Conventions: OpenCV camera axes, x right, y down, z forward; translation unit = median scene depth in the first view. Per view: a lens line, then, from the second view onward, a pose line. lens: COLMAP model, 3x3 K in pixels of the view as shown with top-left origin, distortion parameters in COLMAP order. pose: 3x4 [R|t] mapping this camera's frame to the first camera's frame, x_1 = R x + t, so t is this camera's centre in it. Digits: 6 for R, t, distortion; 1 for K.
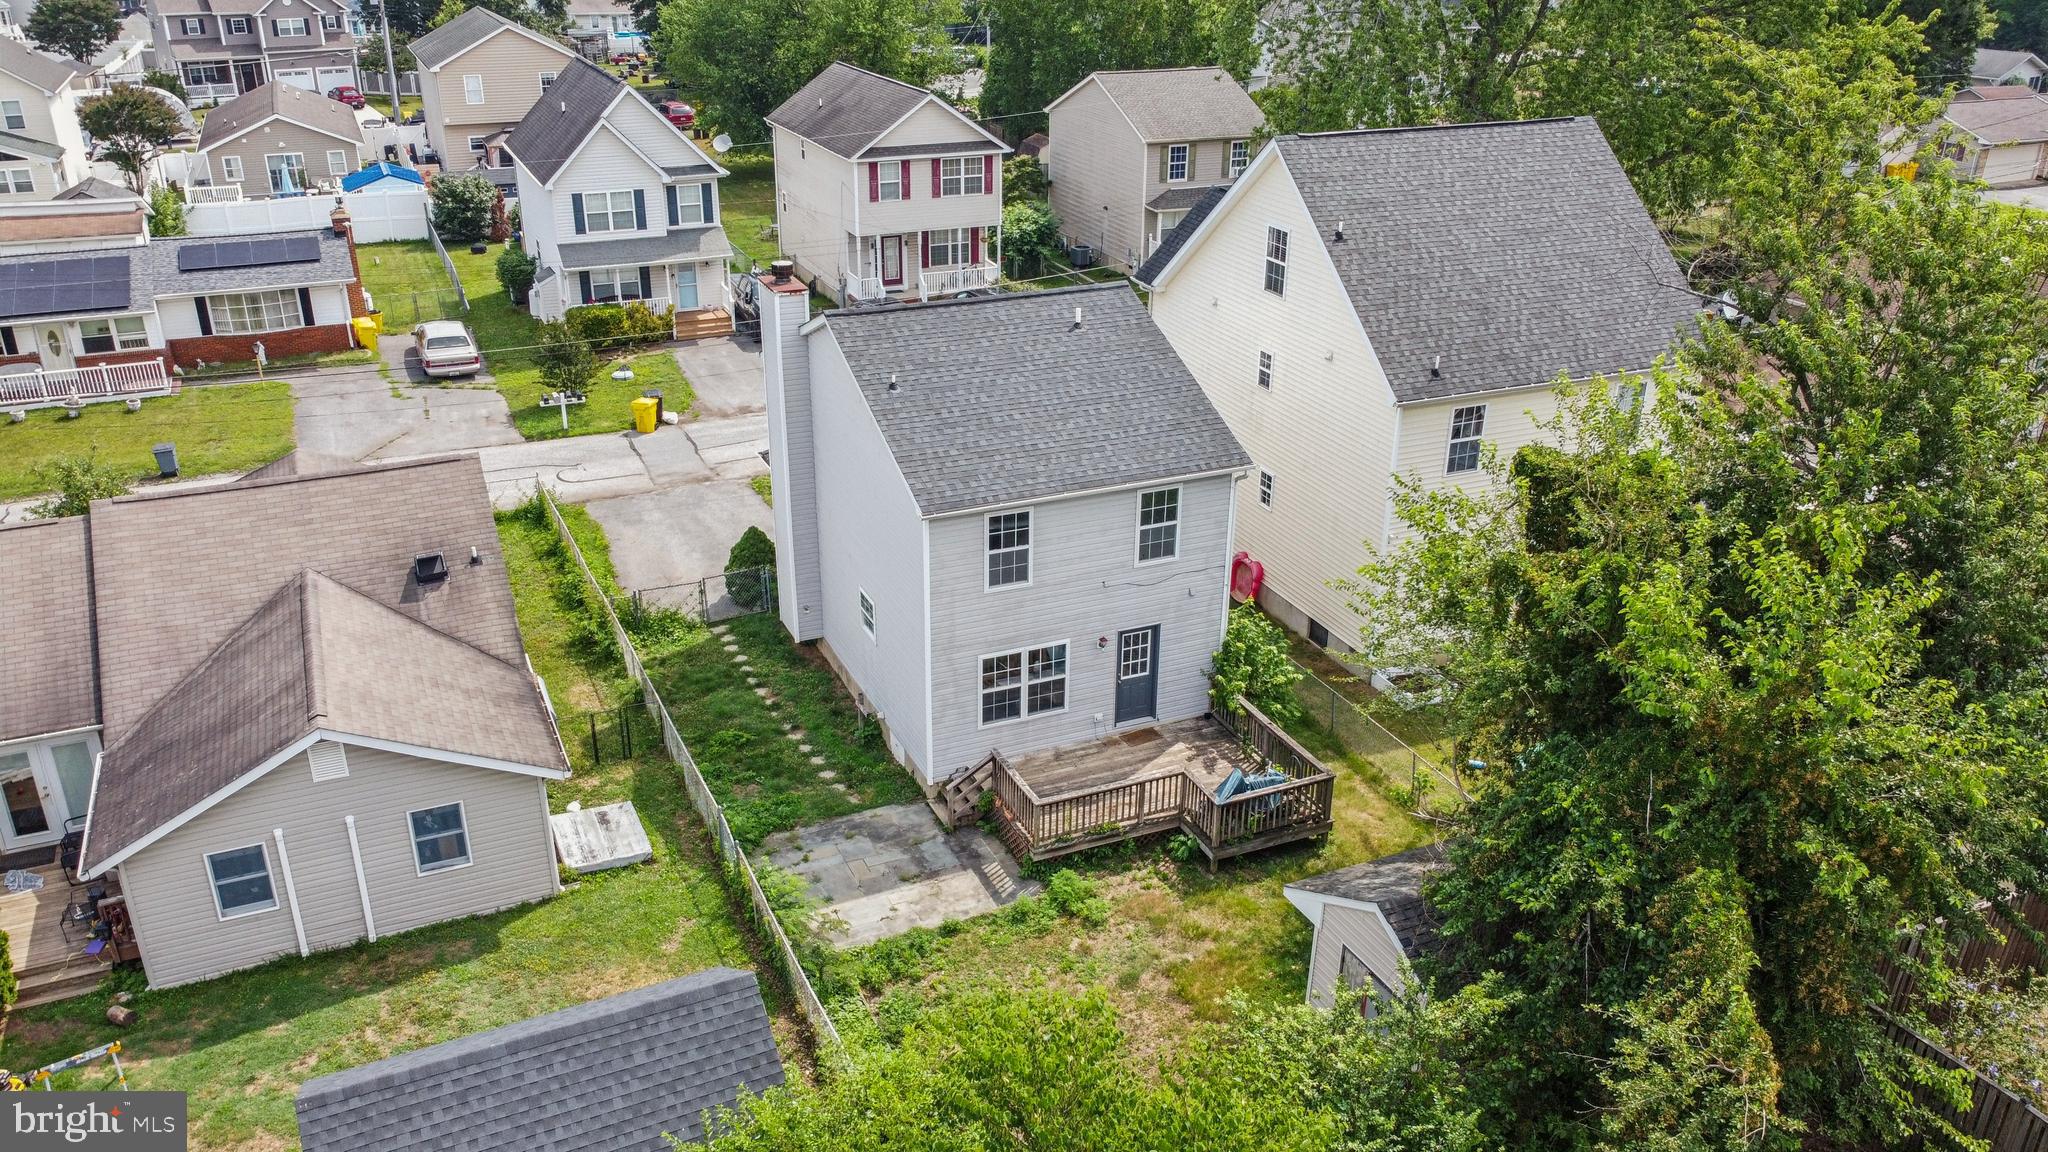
lens RADIAL K [[1552.4, 0, 1020.8], [0, 1552.4, 591.2], [0, 0, 1]] dist [-0.003662, 0.007969]
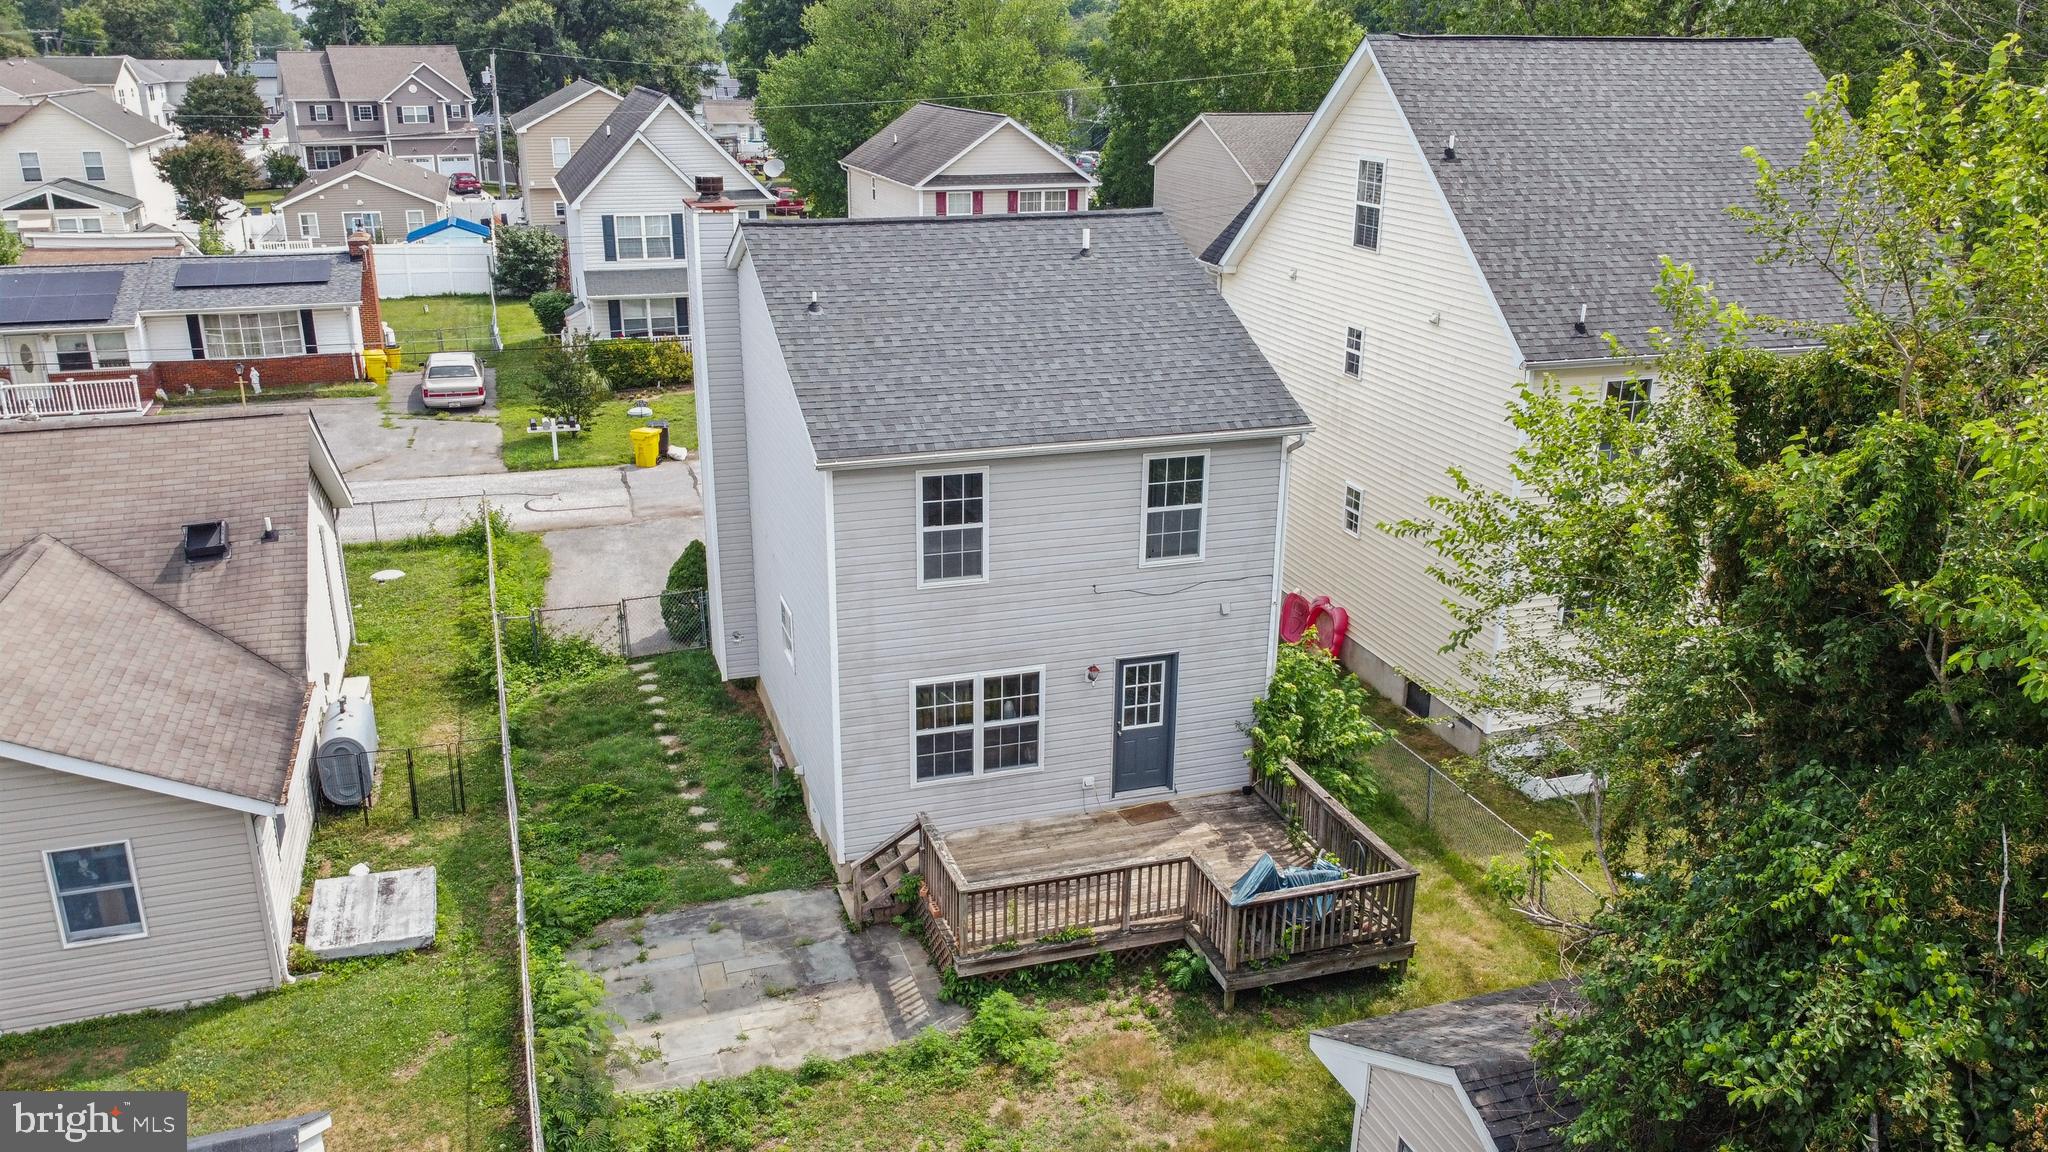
lens RADIAL K [[1552.4, 0, 1020.8], [0, 1552.4, 591.2], [0, 0, 1]] dist [-0.003662, 0.007969]
pose [[0.995117, 0.032541, -0.093183, 0.082621], [-0.040833, 0.995238, -0.088507, 0.058332], [0.089859, 0.091880, 0.991707, 0.283492]]
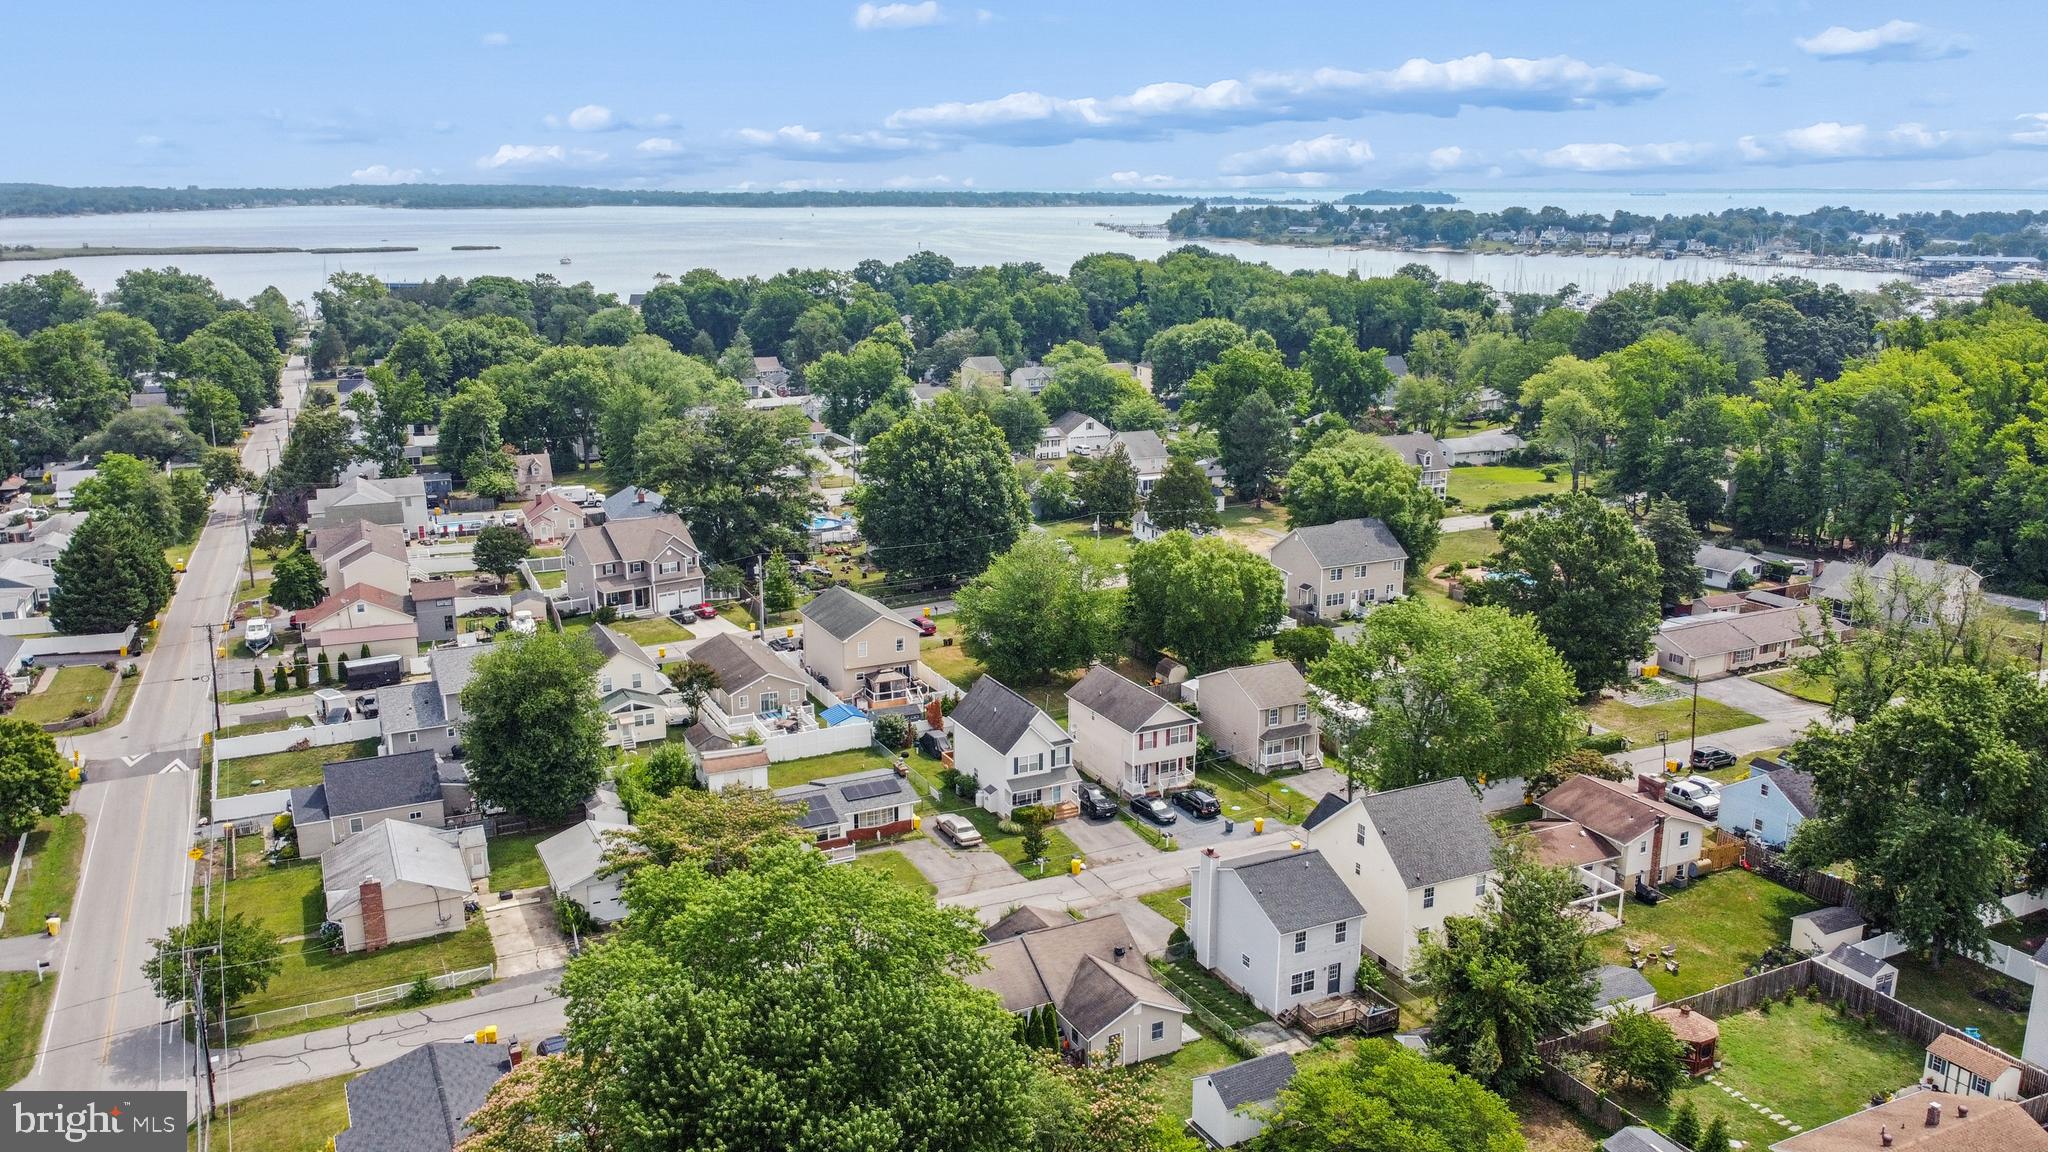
lens RADIAL K [[1552.4, 0, 1020.8], [0, 1552.4, 591.2], [0, 0, 1]] dist [-0.003662, 0.007969]
pose [[0.999084, -0.018022, 0.038816, -0.687053], [0.024746, 0.983281, -0.180407, -0.172520], [-0.034916, 0.181202, 0.982826, -2.298250]]
